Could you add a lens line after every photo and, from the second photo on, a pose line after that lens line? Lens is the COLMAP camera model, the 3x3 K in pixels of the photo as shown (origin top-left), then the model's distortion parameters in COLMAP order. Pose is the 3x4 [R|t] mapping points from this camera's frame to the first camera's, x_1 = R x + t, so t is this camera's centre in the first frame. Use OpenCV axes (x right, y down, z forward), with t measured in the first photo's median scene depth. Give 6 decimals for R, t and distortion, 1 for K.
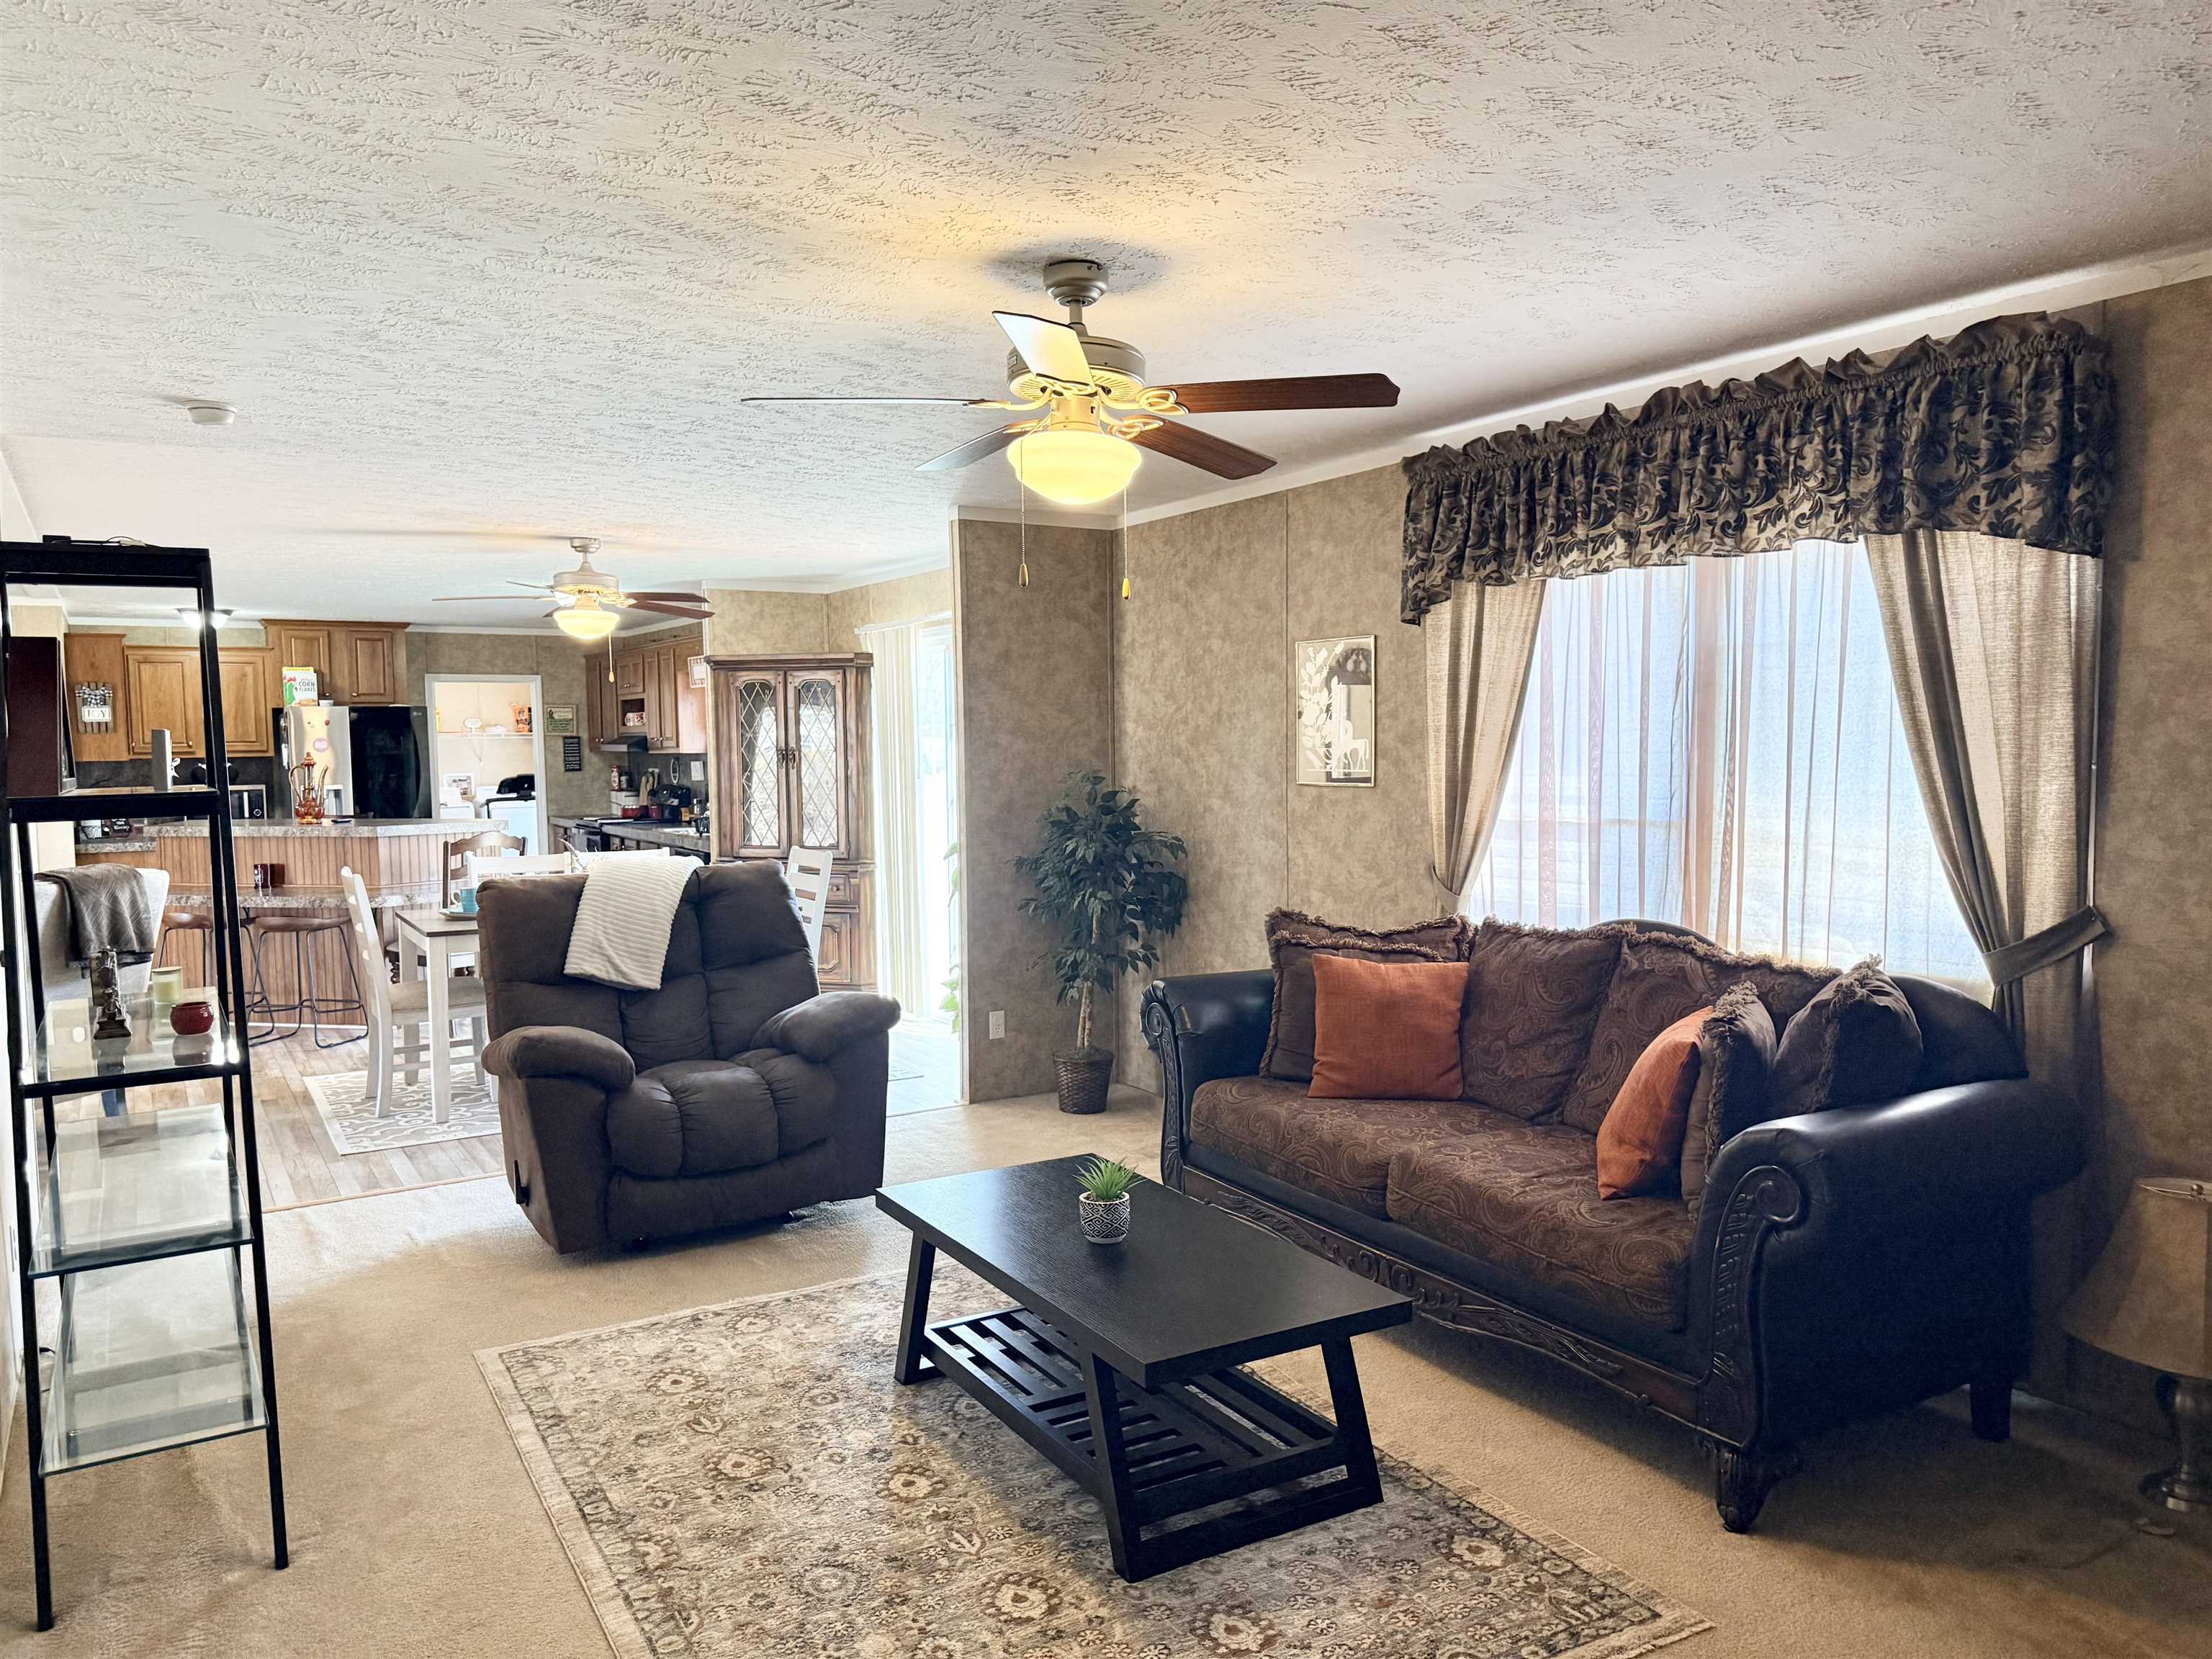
lens RADIAL K [[1559.3, 0, 1099.2], [0, 1559.3, 848.2], [0, 0, 1]] dist [0.046602, -0.058077]
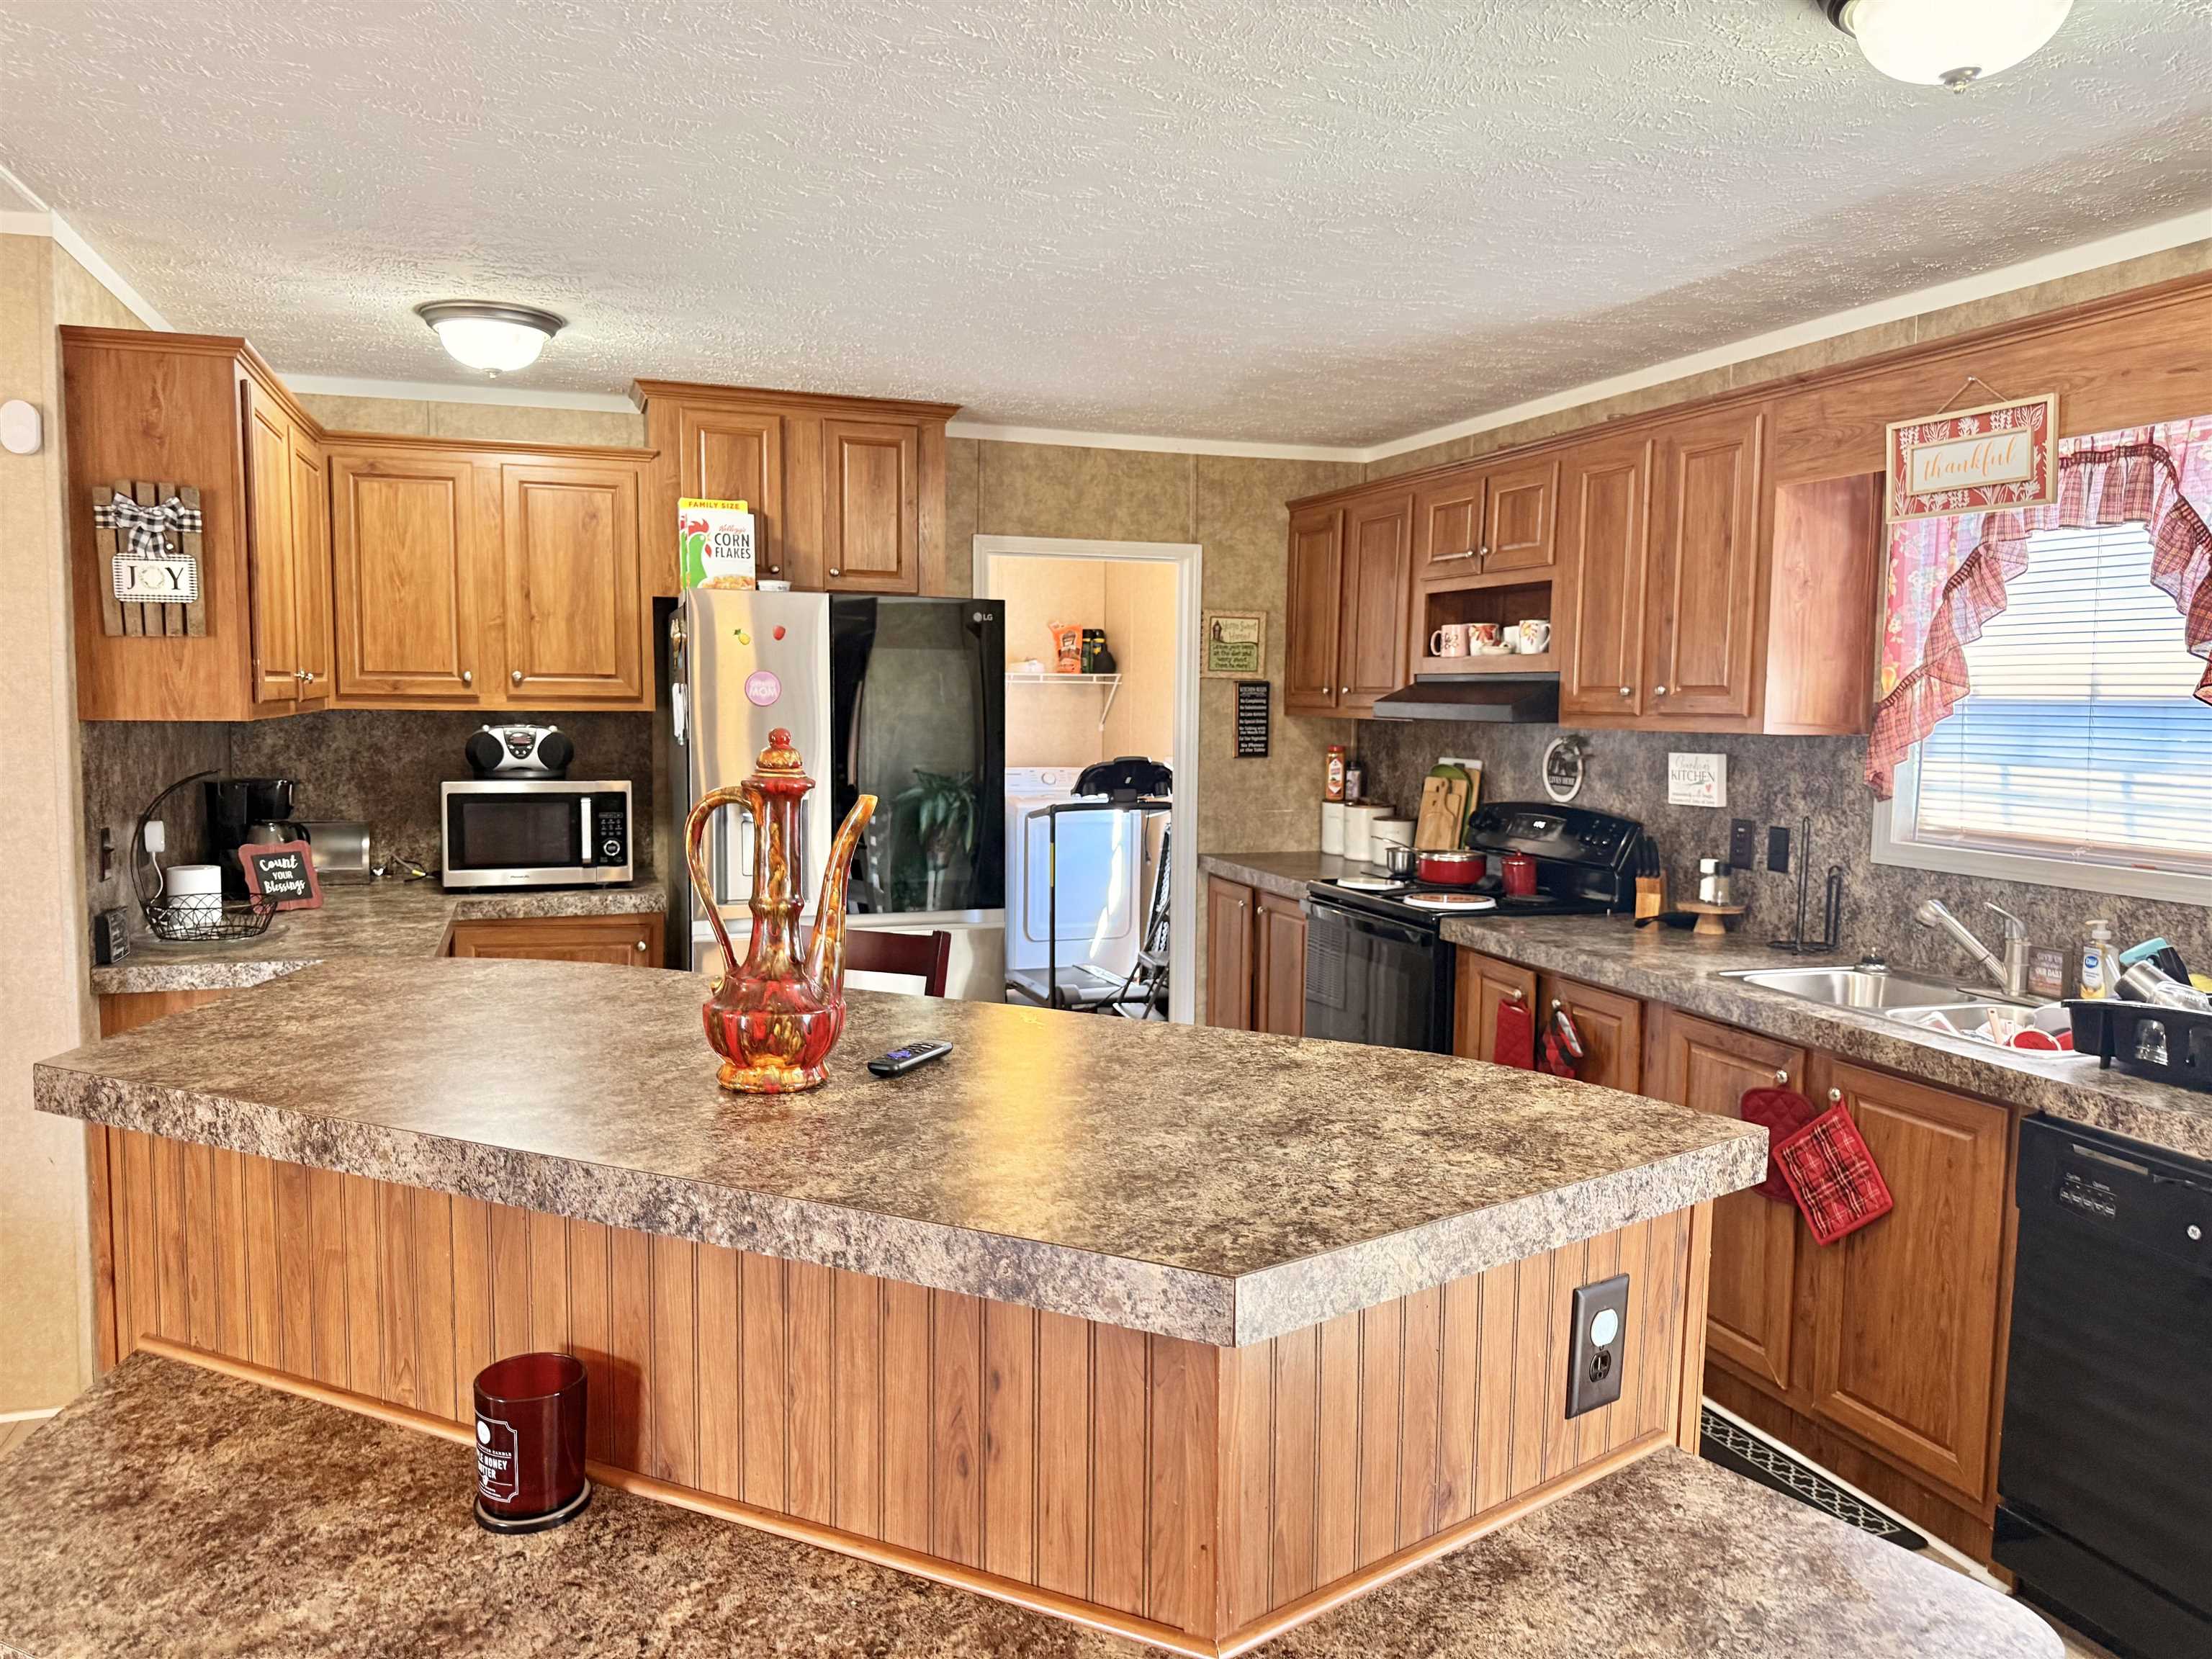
lens RADIAL K [[1559.3, 0, 1108.7], [0, 1559.3, 828.6], [0, 0, 1]] dist [0.046602, -0.058077]
pose [[0.977129, 0.045336, -0.207759, -0.882165], [-0.041580, 0.998884, 0.022413, -0.115650], [0.208543, -0.013261, 0.977923, 1.711099]]
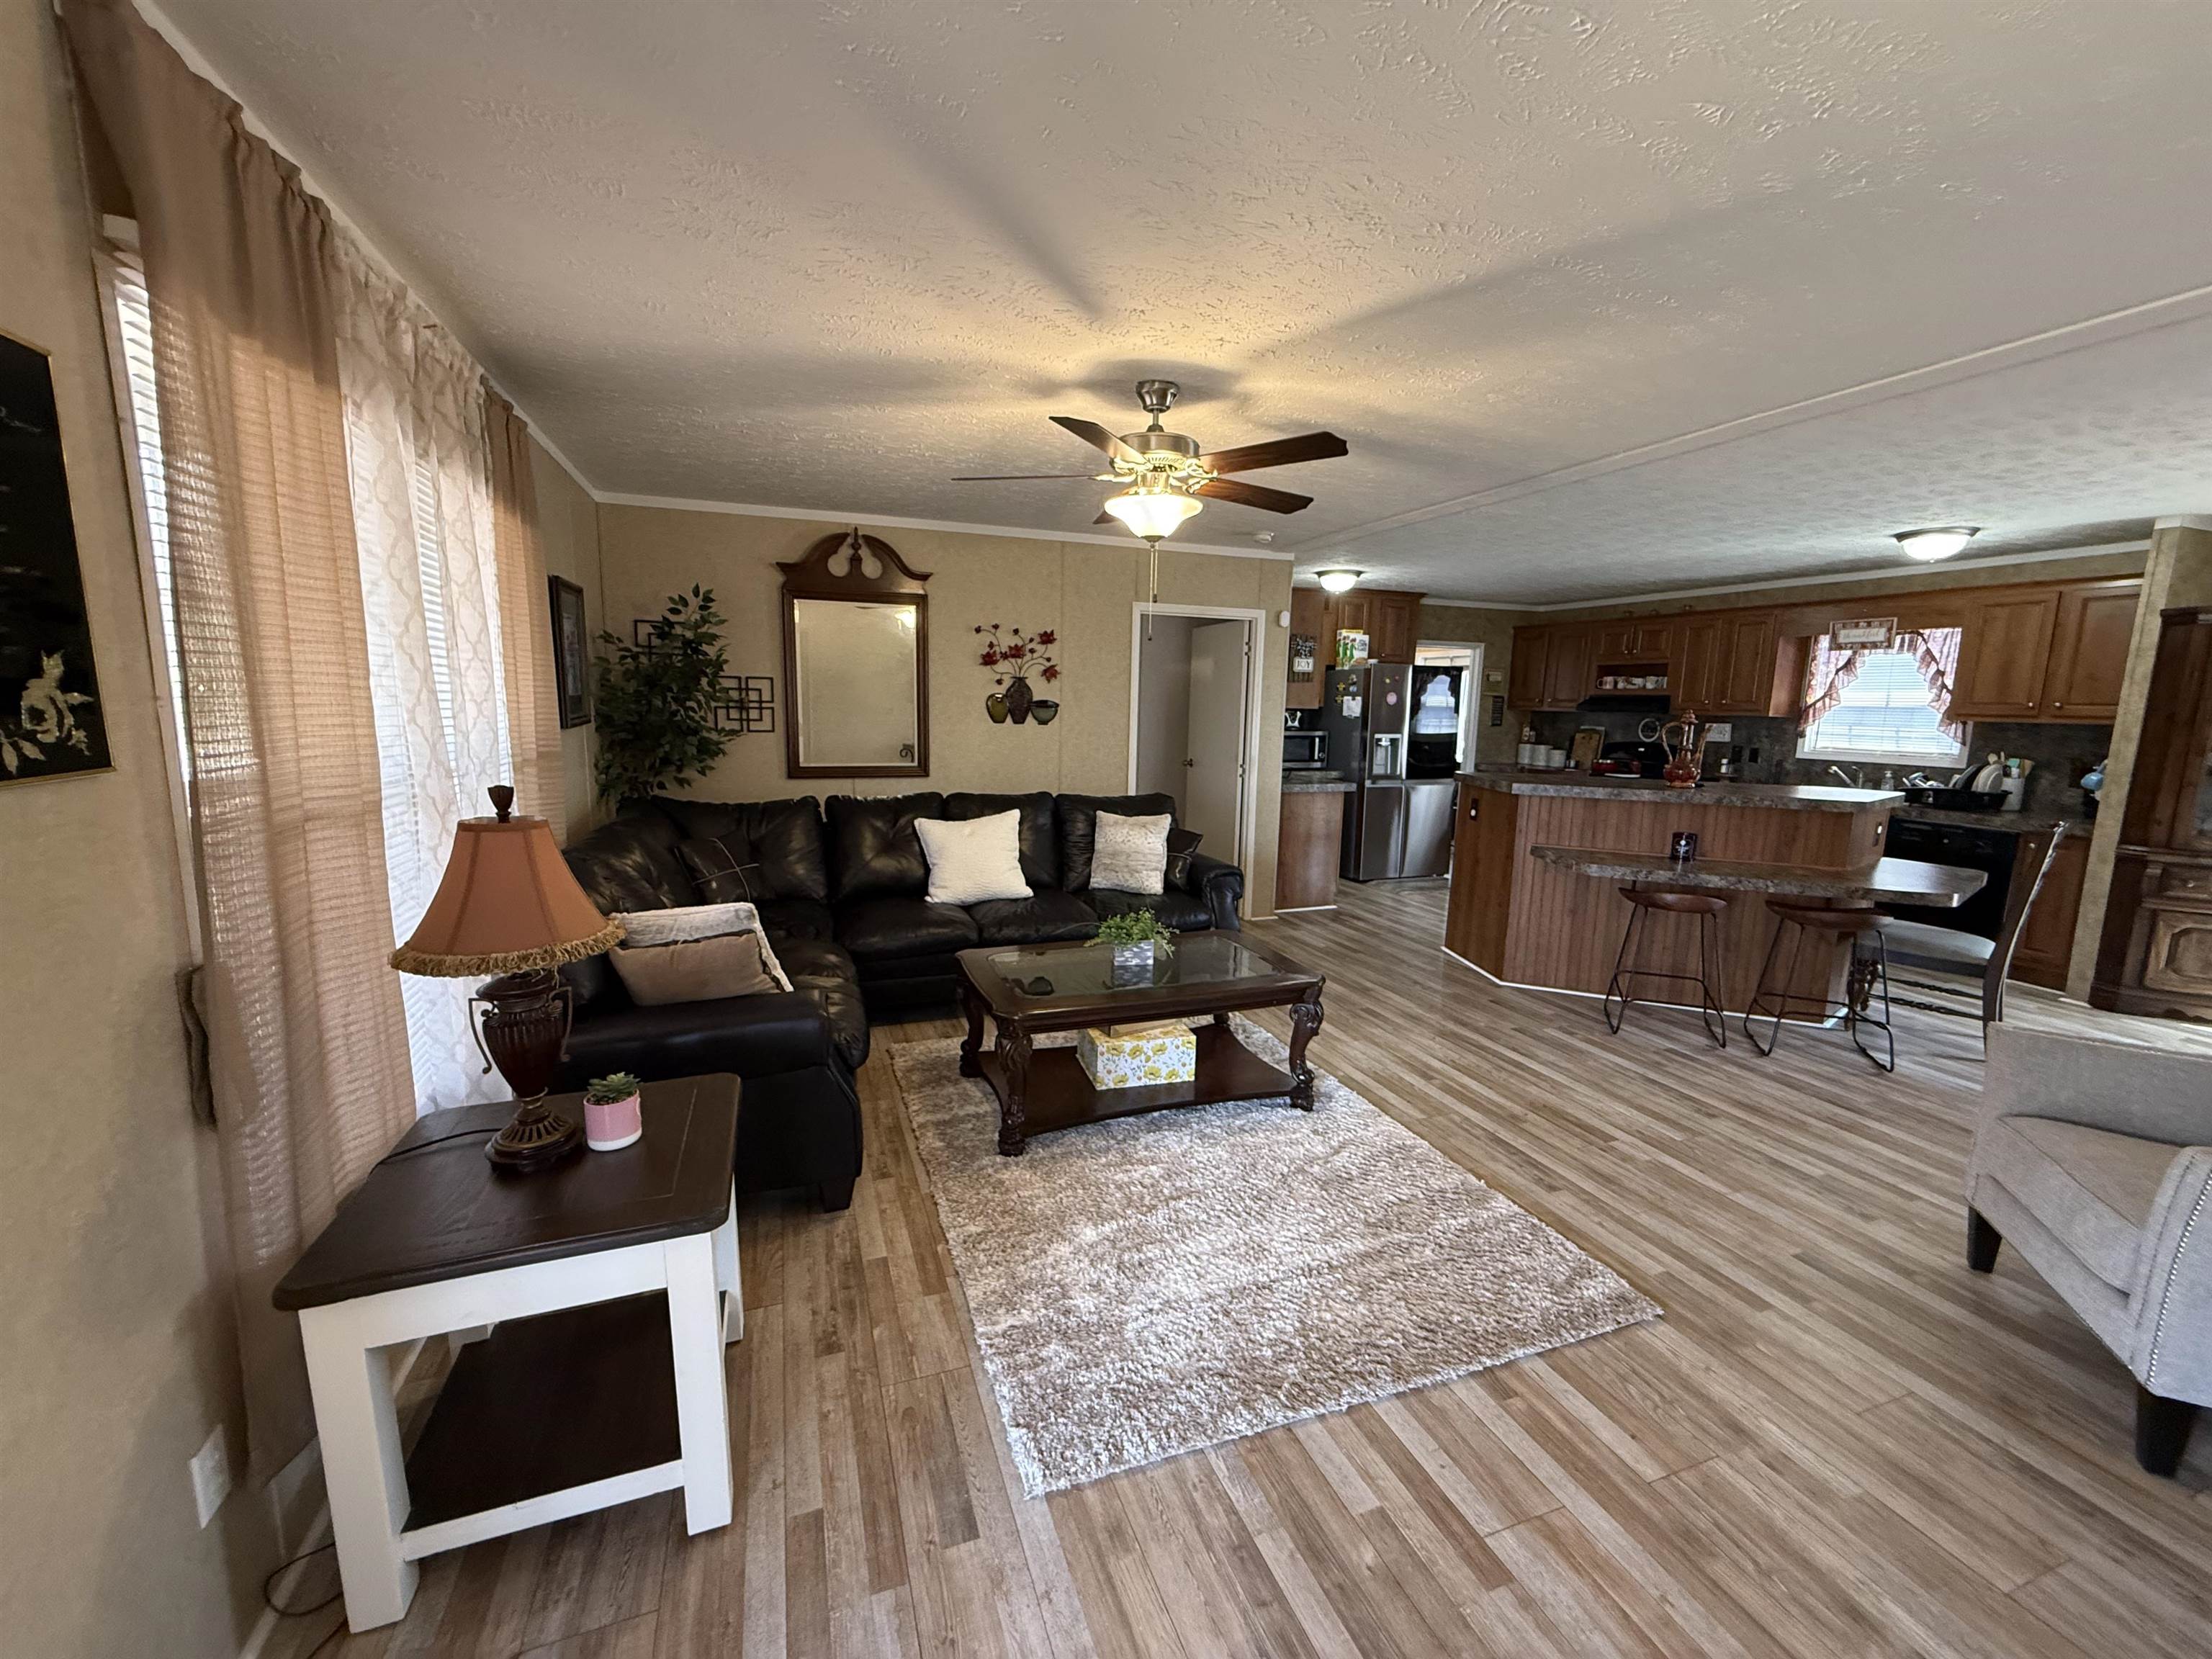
lens RADIAL K [[883.7, 0, 1100.6], [0, 883.7, 837.4], [0, 0, 1]] dist [-0.001704, 0.000648]
pose [[0.979602, 0.065788, -0.189873, -1.555269], [-0.048891, 0.994526, 0.092348, -0.038022], [0.194909, -0.081181, 0.977456, 0.872449]]
